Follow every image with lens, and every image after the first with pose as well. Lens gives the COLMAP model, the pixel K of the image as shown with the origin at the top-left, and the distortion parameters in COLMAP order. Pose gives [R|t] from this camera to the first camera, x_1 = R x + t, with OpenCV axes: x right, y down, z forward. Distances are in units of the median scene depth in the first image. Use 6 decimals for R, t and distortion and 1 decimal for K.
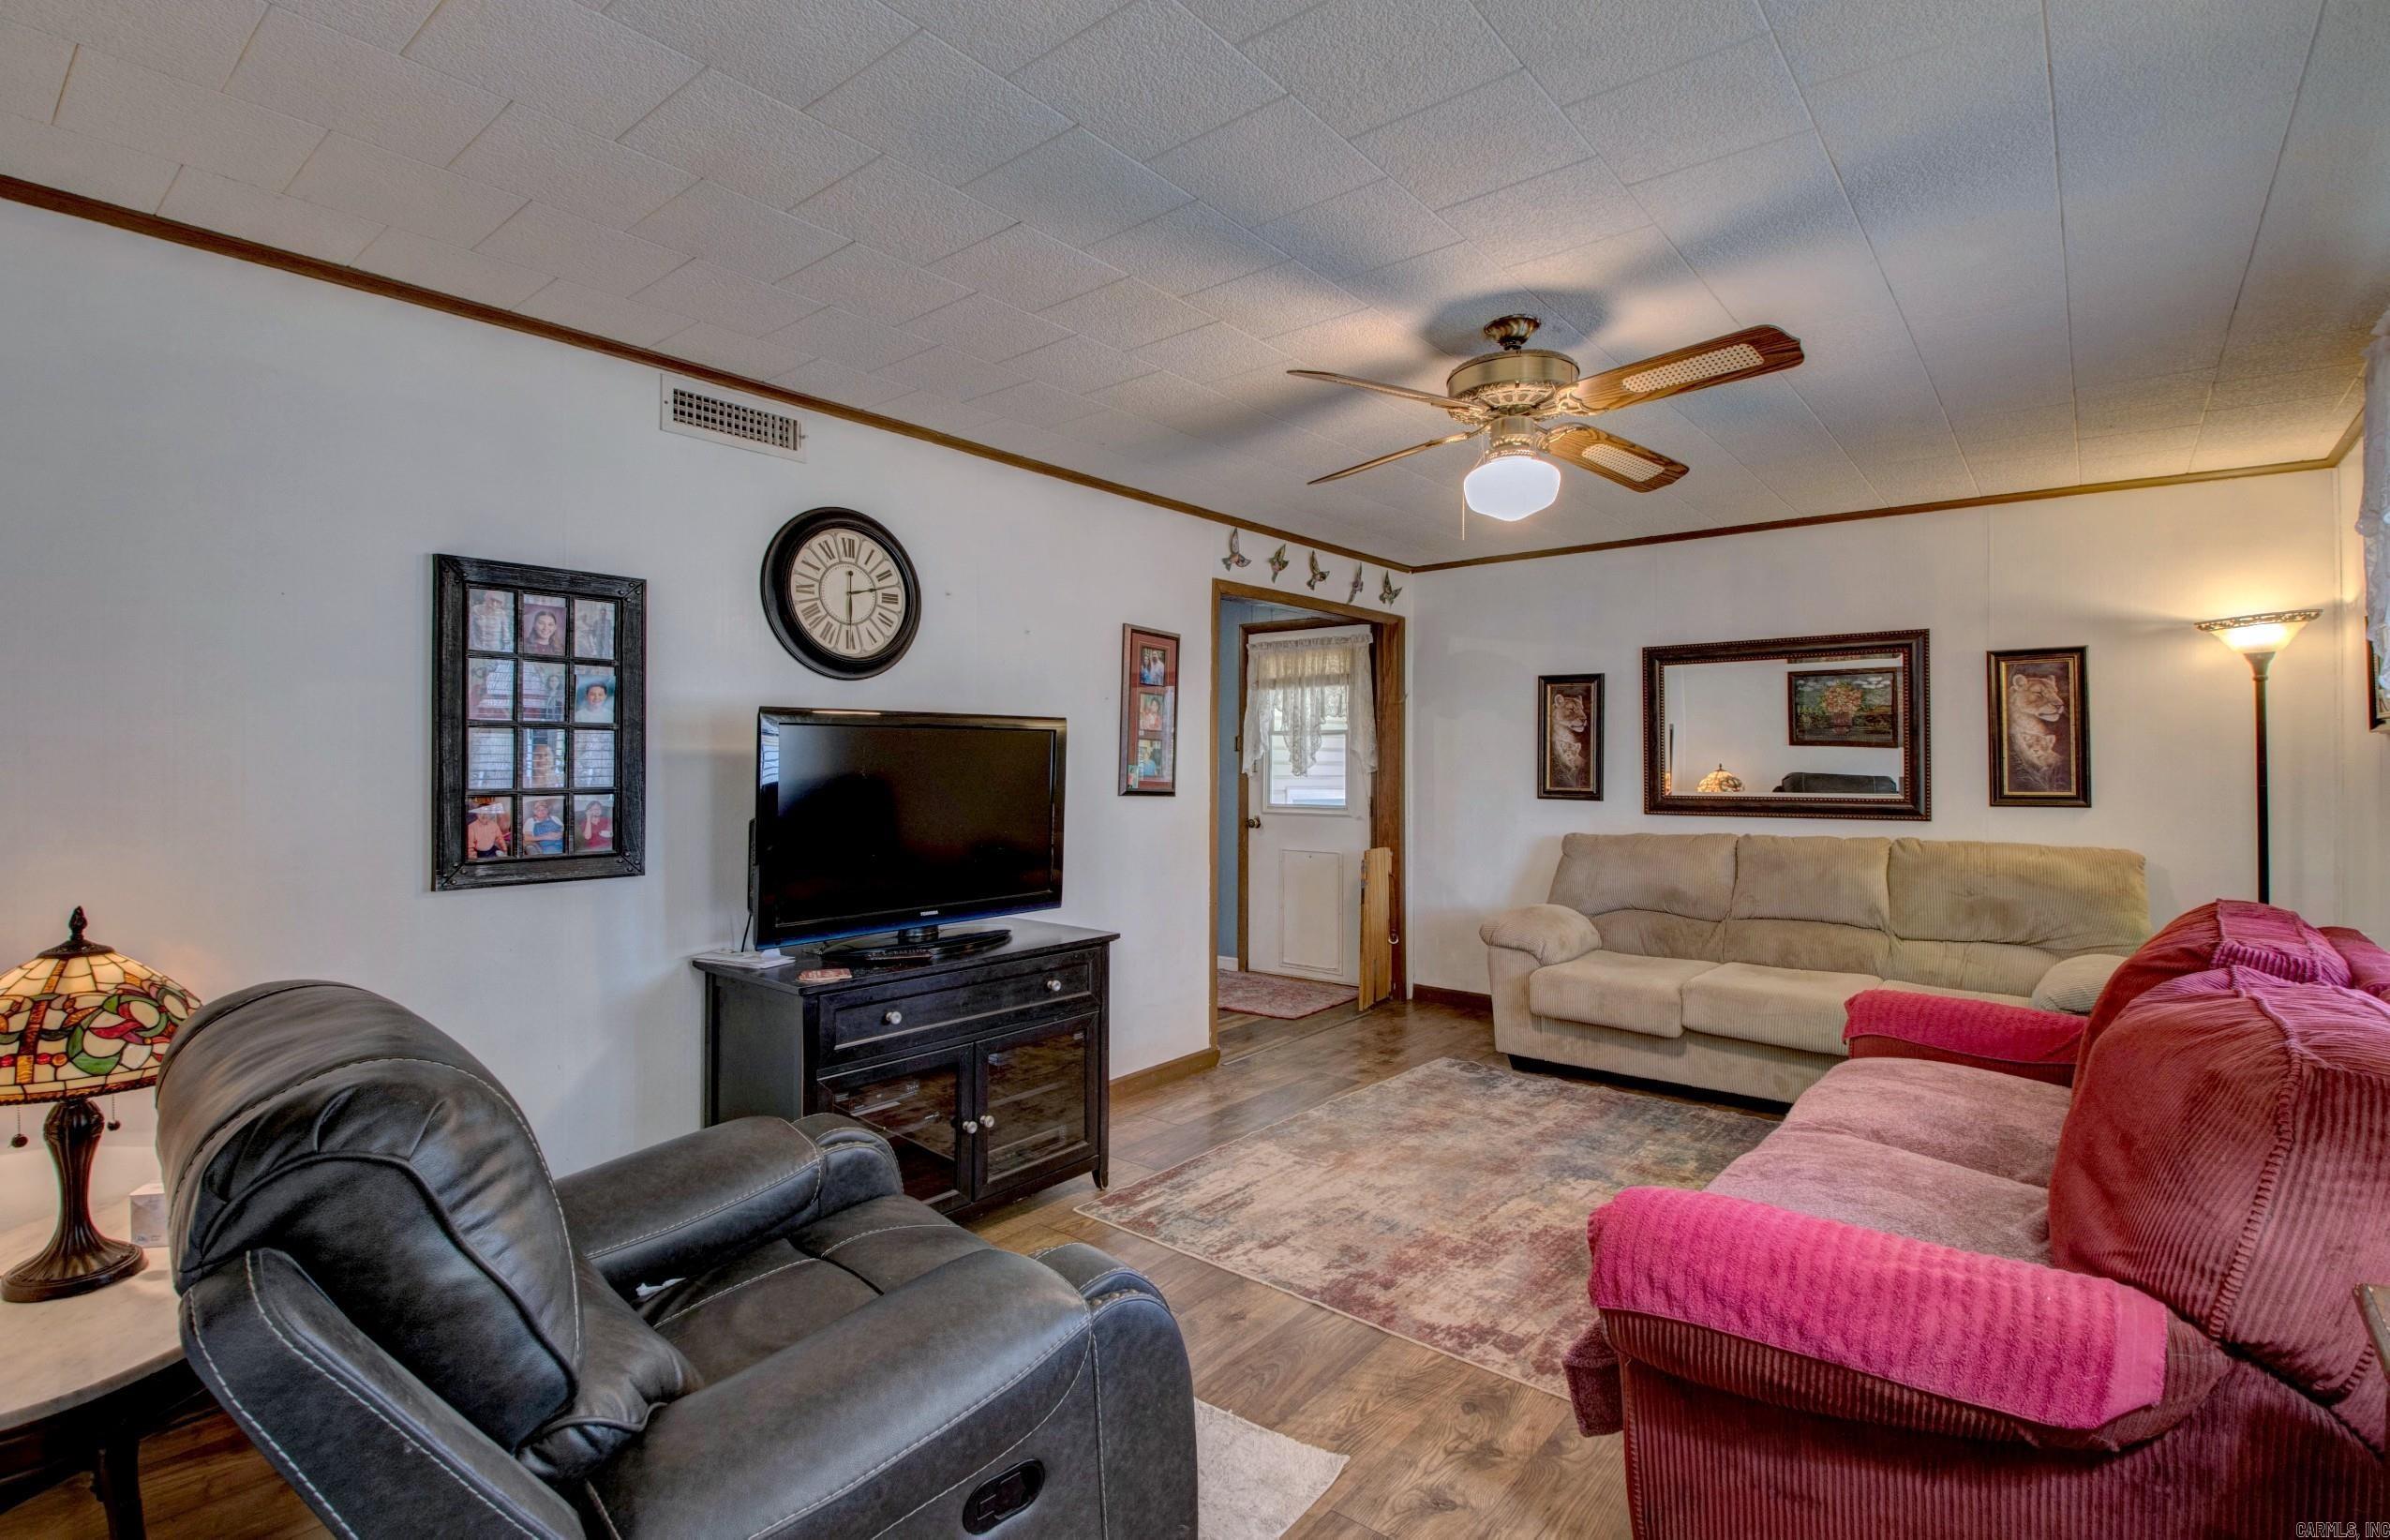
lens RADIAL K [[1140.2, 0, 1206.7], [0, 1140.2, 757.5], [0, 0, 1]] dist [0.005929, -0.017452]
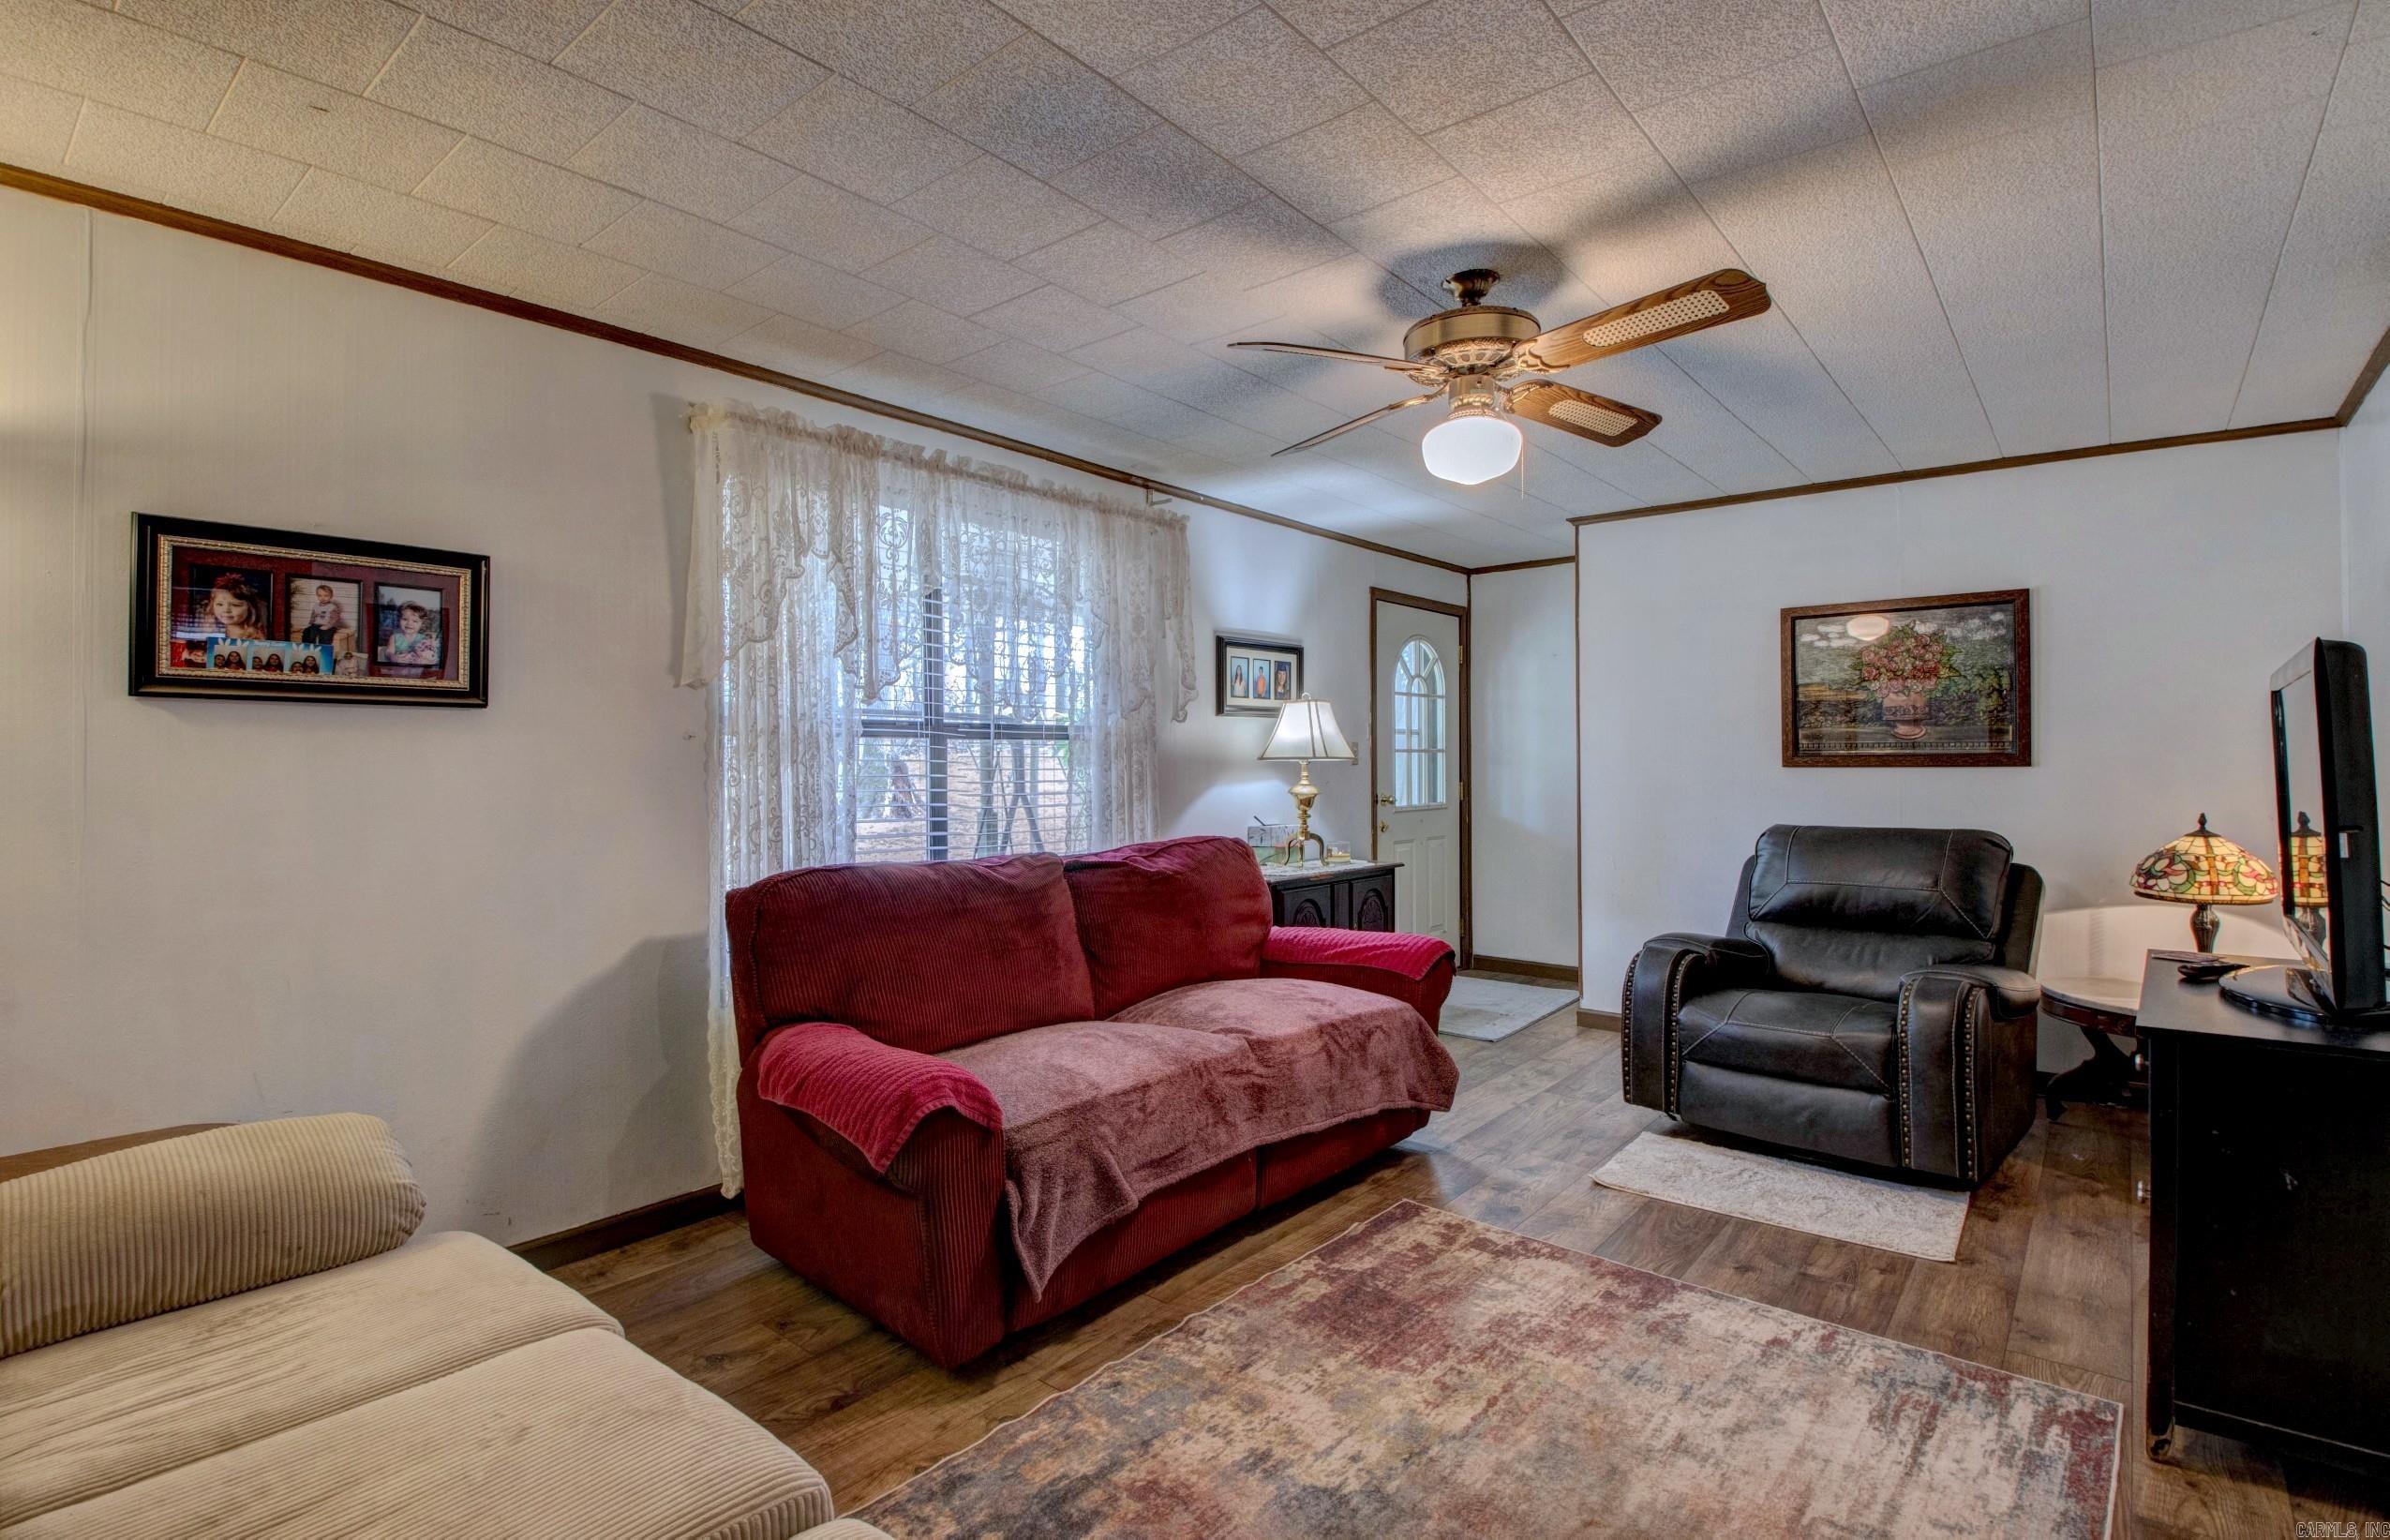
lens RADIAL K [[1140.2, 0, 1190.3], [0, 1140.2, 771.5], [0, 0, 1]] dist [0.005929, -0.017452]
pose [[-0.999447, 0.001064, 0.033220, 0.414005], [0.001381, 0.999954, 0.009536, 0.019492], [-0.033208, 0.009576, -0.999403, 1.708974]]
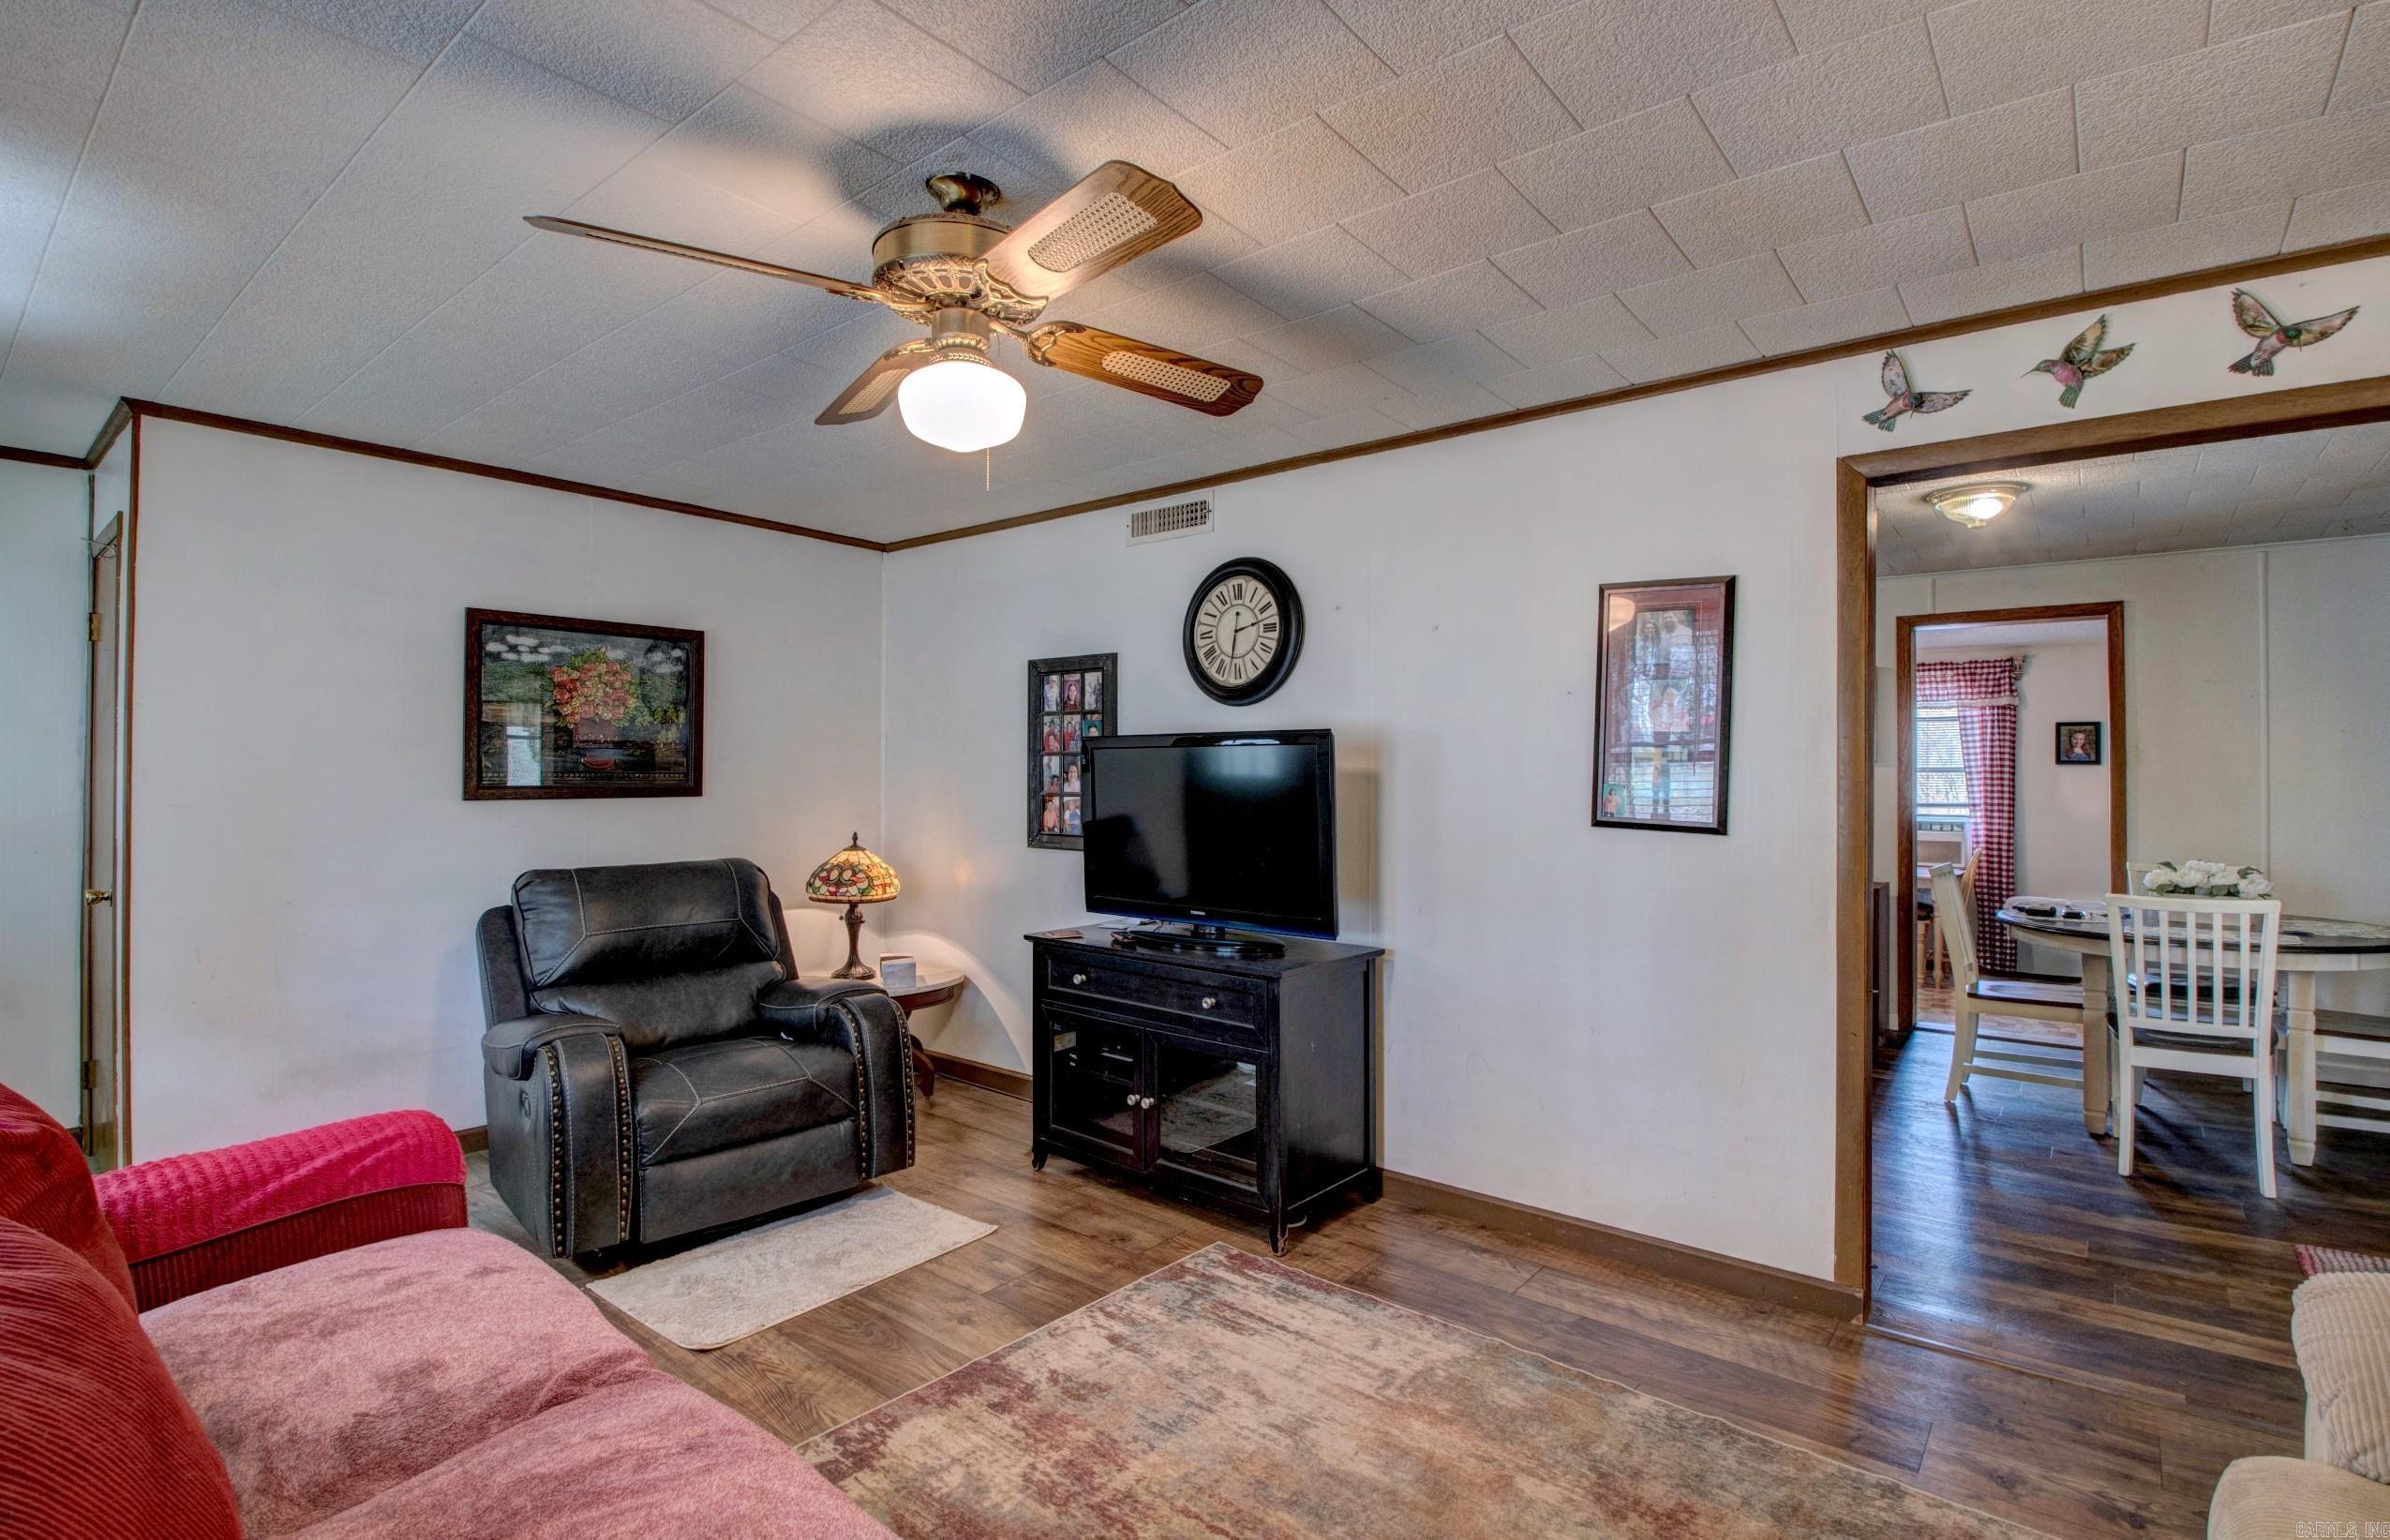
lens RADIAL K [[1140.2, 0, 1169.6], [0, 1140.2, 755.2], [0, 0, 1]] dist [0.005929, -0.017452]
pose [[-0.040572, -0.016944, -0.999033, 0.872535], [-0.000372, 0.999856, -0.016943, 0.001024], [0.999177, -0.000316, -0.040572, 1.019128]]
